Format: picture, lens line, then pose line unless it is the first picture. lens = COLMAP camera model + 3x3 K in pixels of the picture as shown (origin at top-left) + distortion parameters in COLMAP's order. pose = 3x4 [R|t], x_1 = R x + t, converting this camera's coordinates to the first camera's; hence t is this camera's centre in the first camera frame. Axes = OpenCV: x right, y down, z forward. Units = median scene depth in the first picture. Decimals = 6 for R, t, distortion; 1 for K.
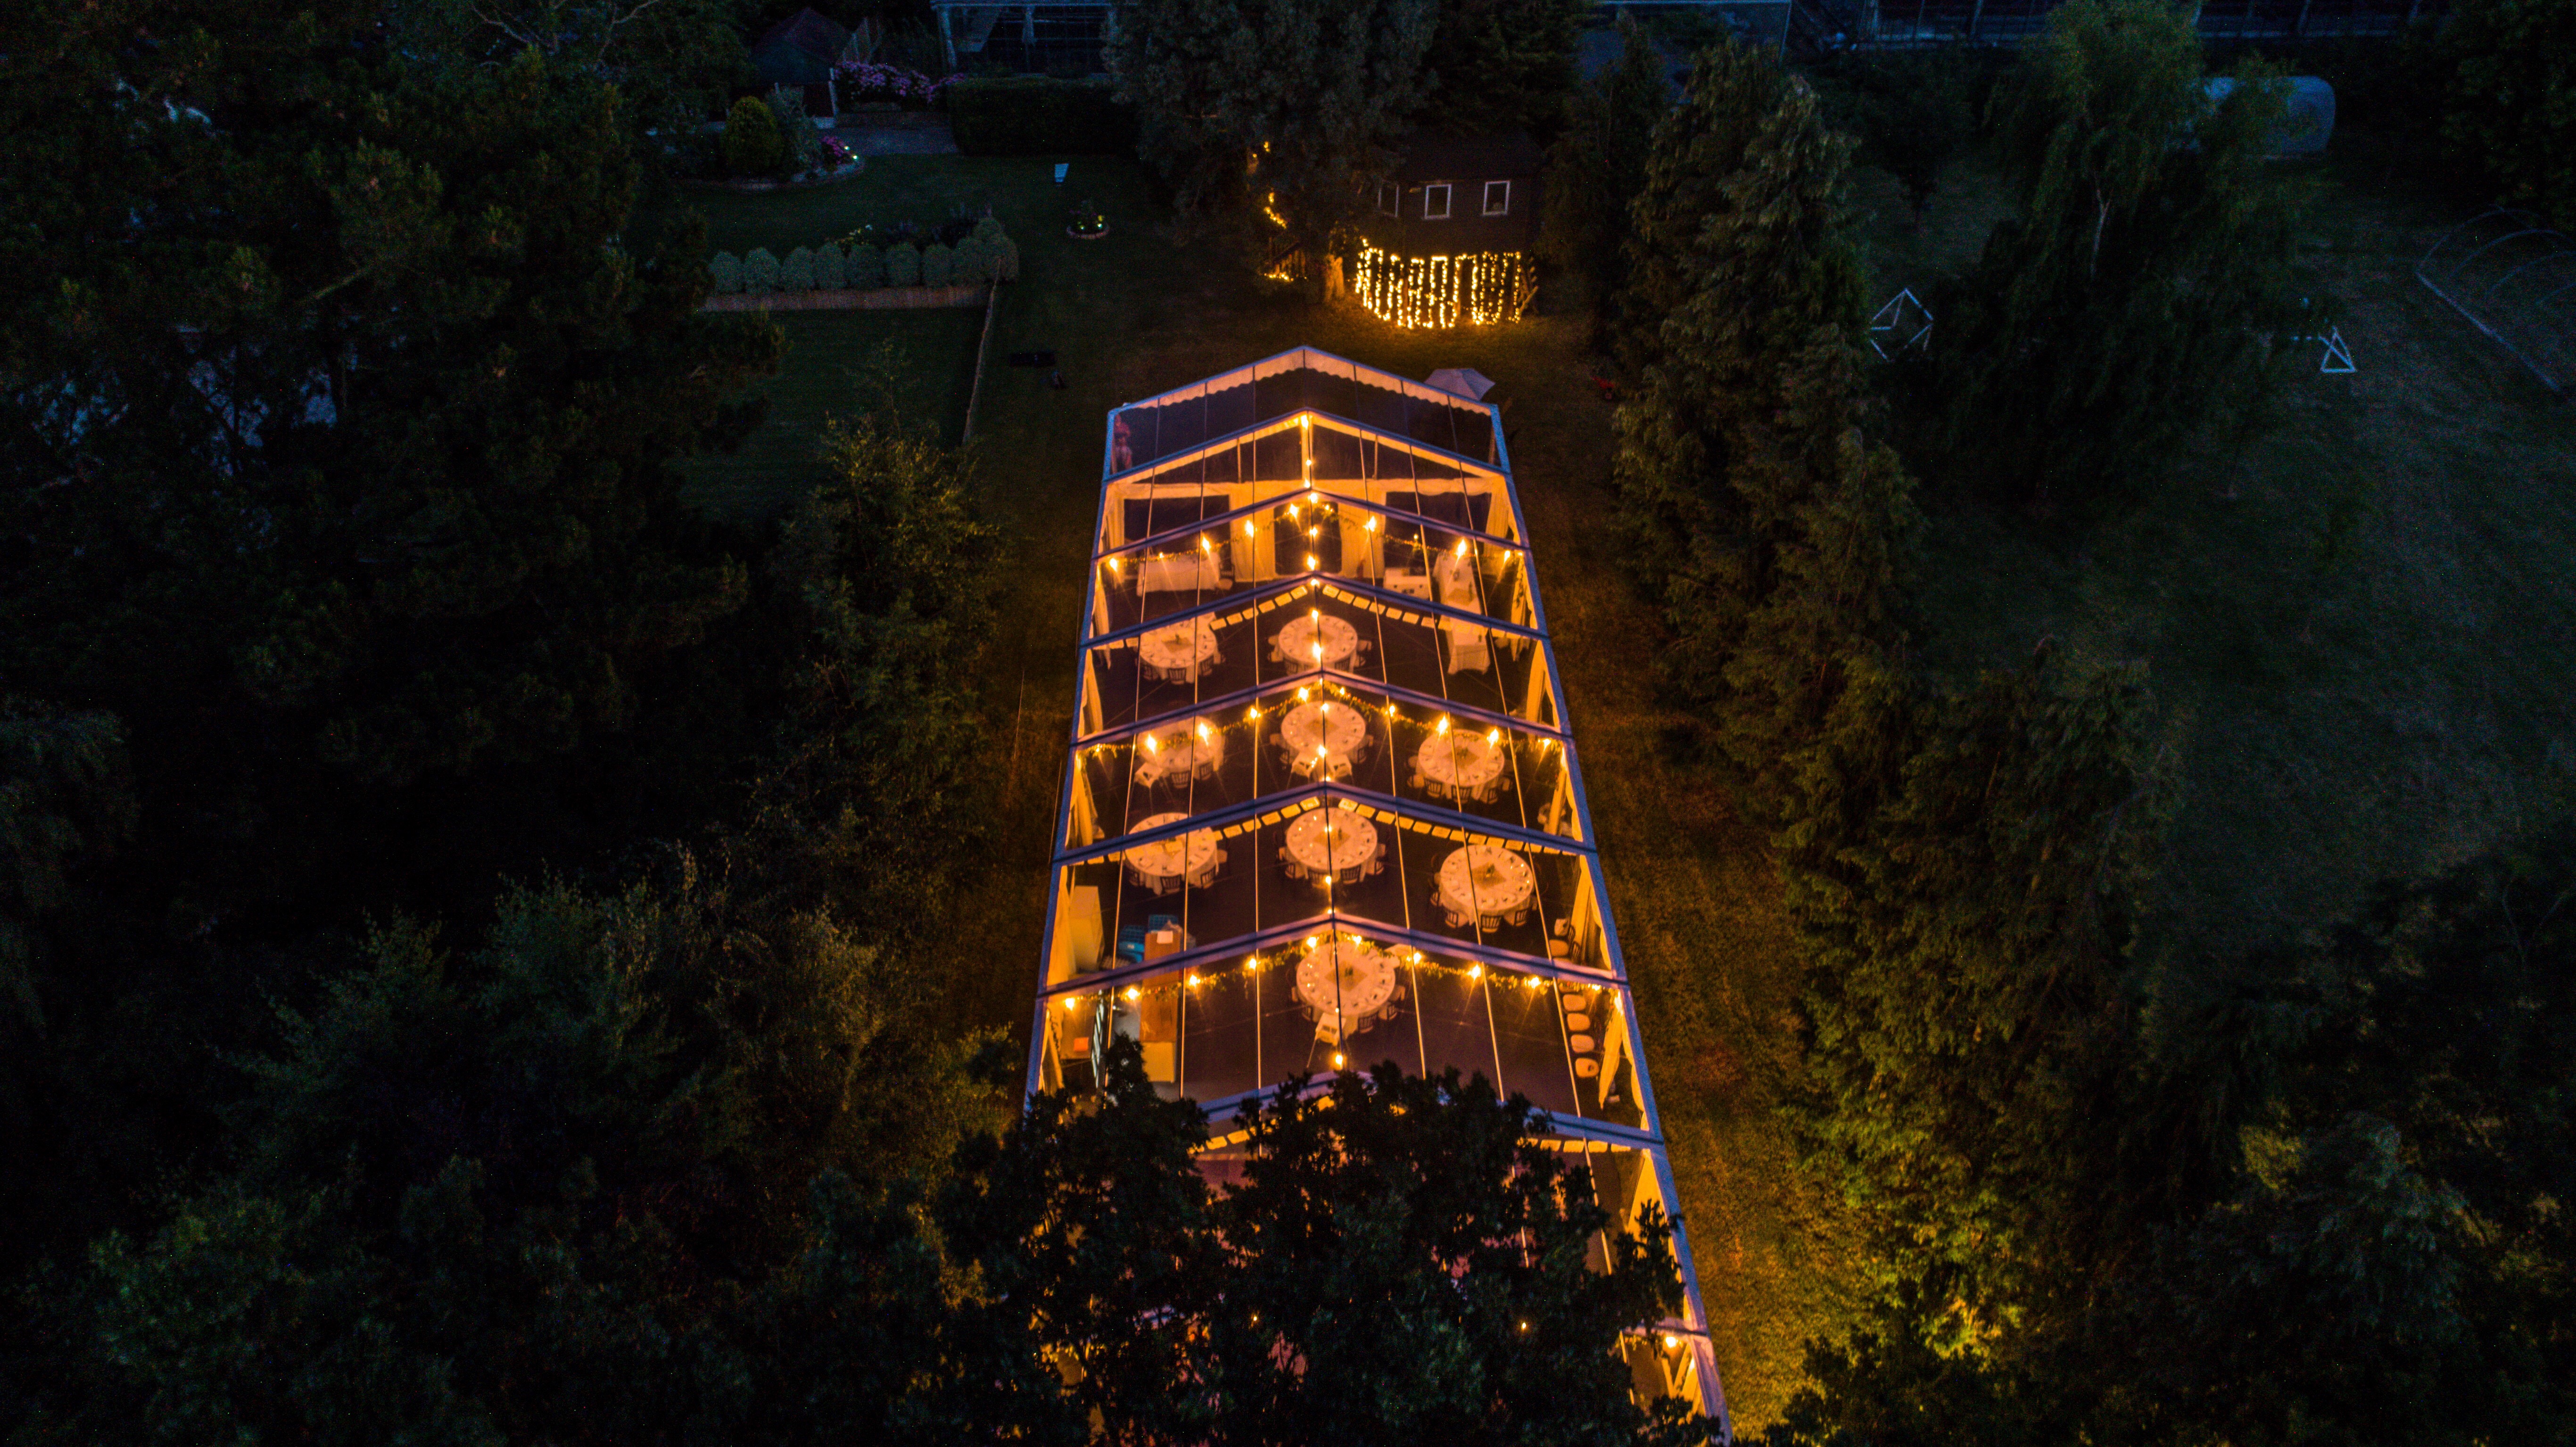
lens RADIAL K [[1767.4, 0, 1288.5], [0, 1767.4, 728.1], [0, 0, 1]] dist [-0.035203, -0.001091]
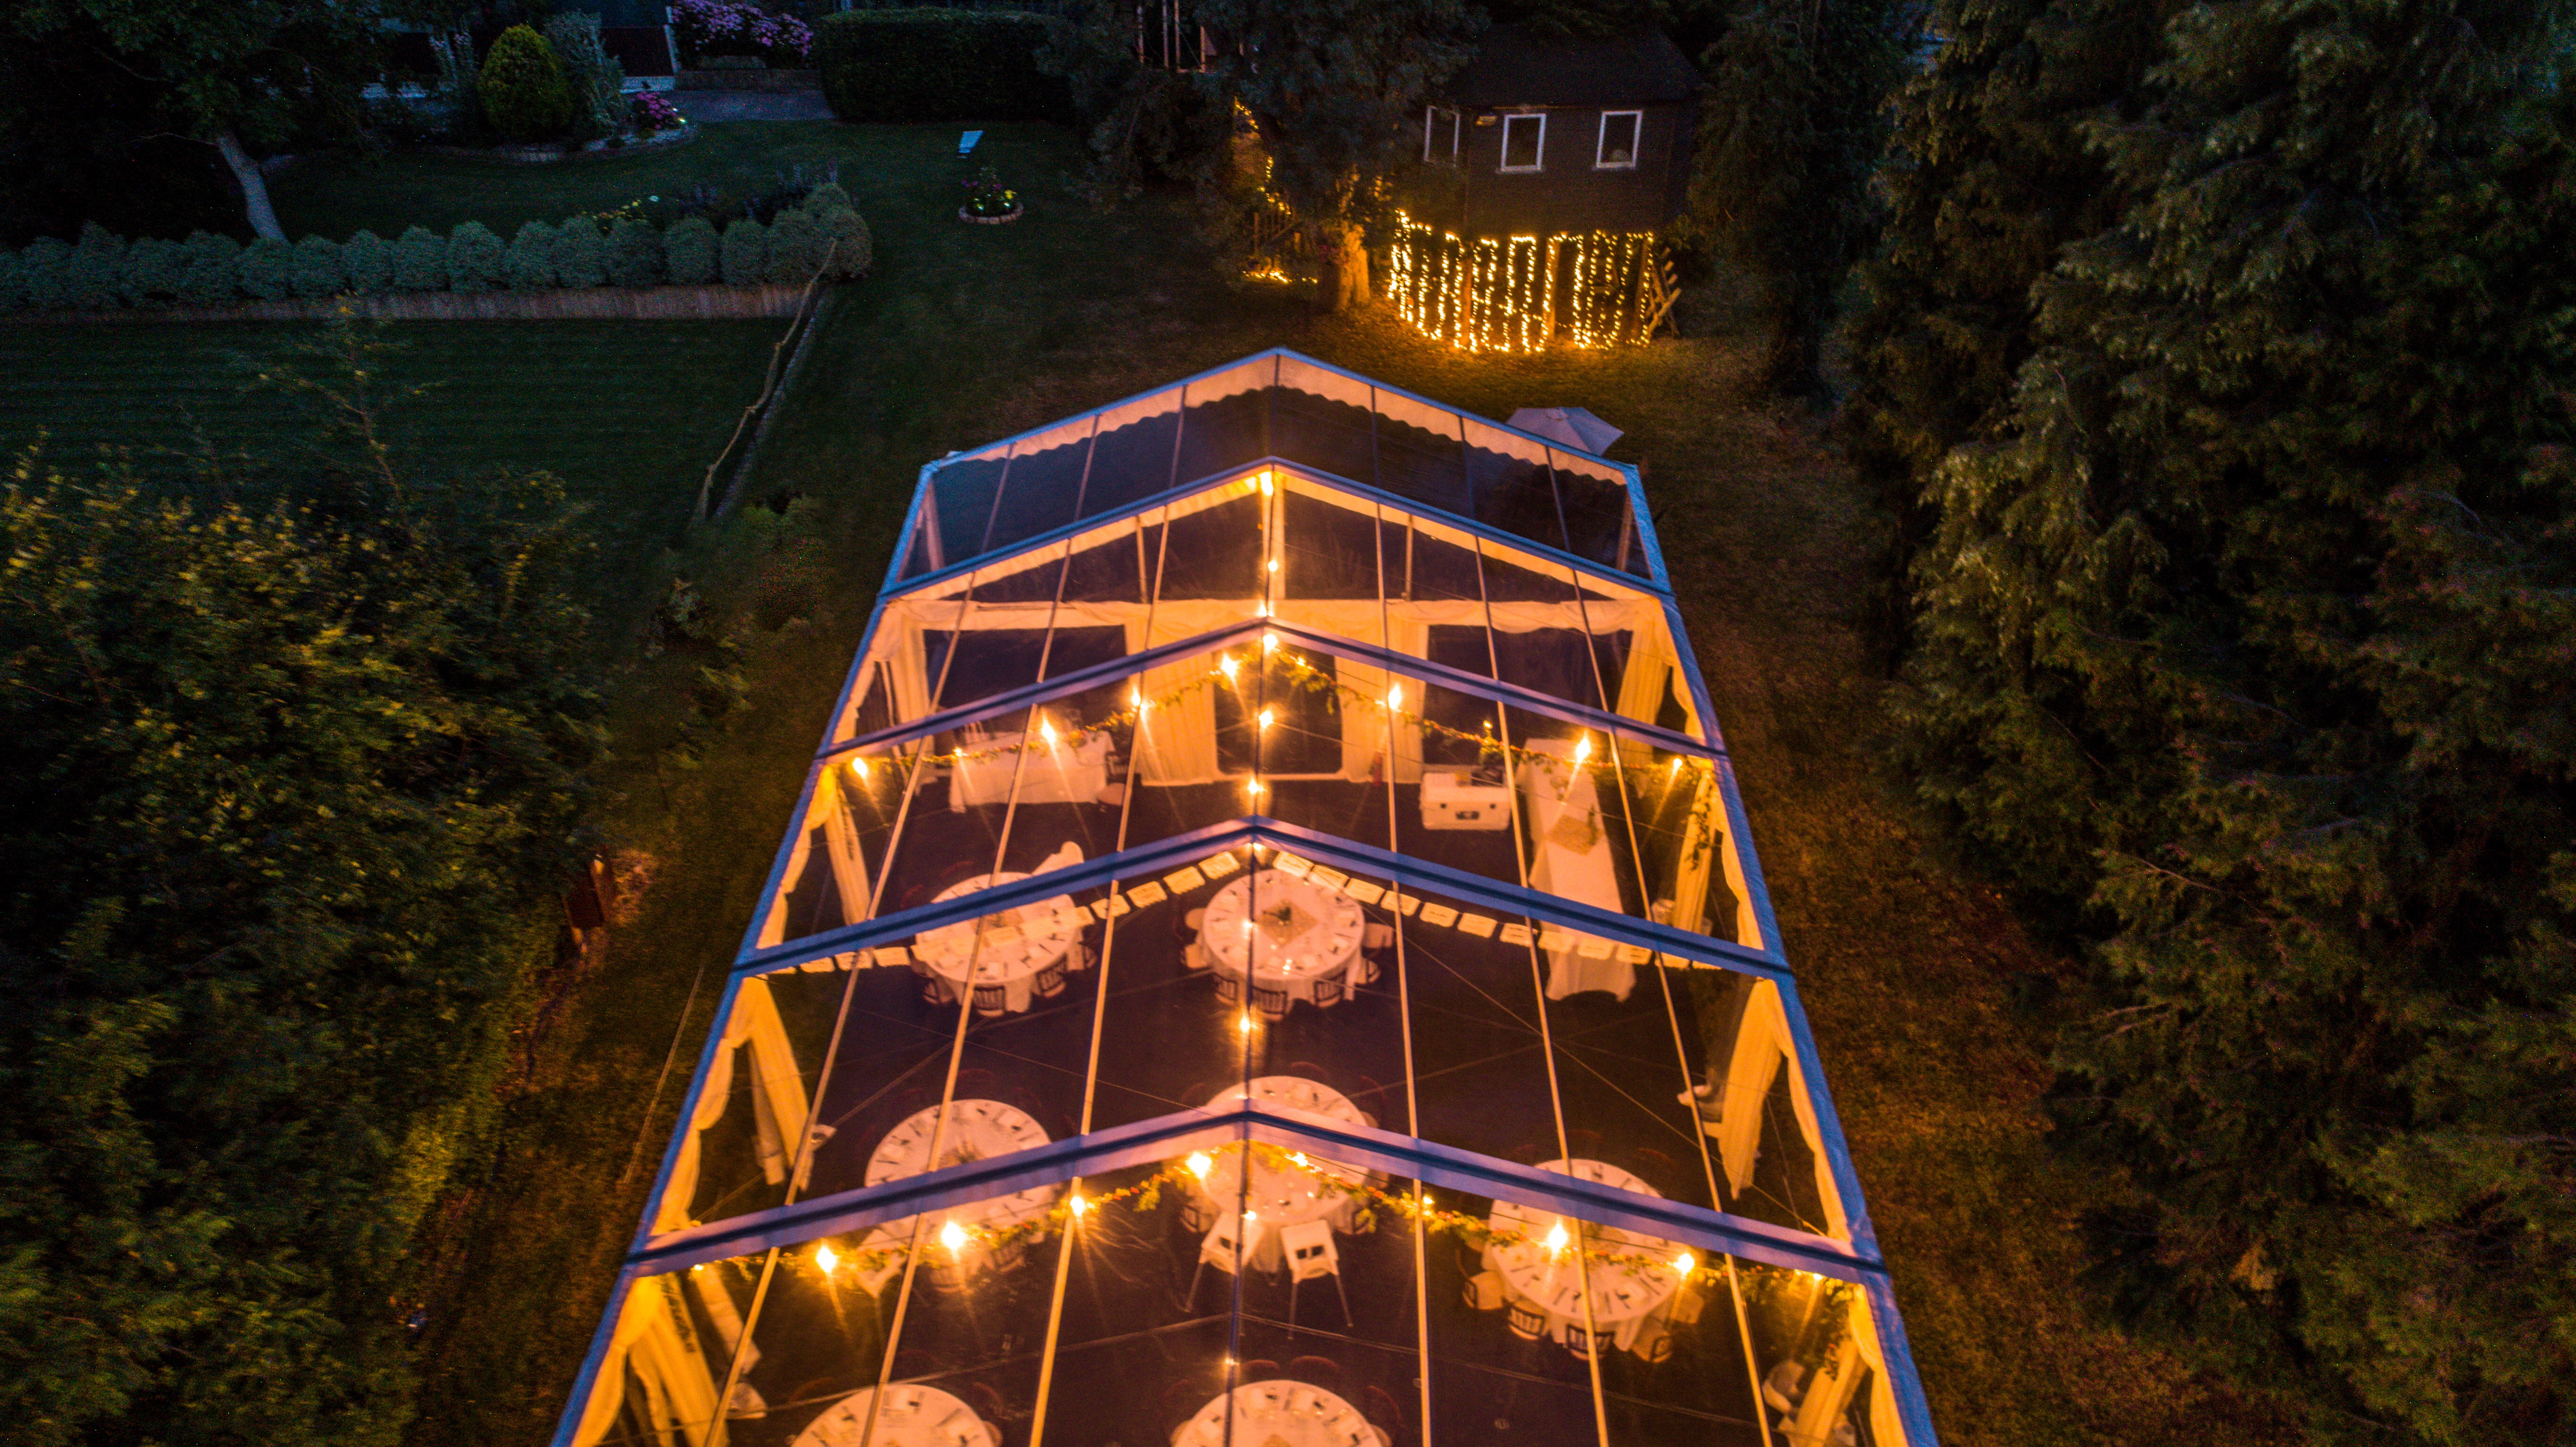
lens RADIAL K [[1767.4, 0, 1286.9], [0, 1767.4, 722.5], [0, 0, 1]] dist [-0.035203, -0.001091]
pose [[0.999434, 0.019212, -0.027604, 0.028577], [-0.020772, 0.998136, -0.057381, -0.074456], [0.026450, 0.057921, 0.997971, 0.483292]]
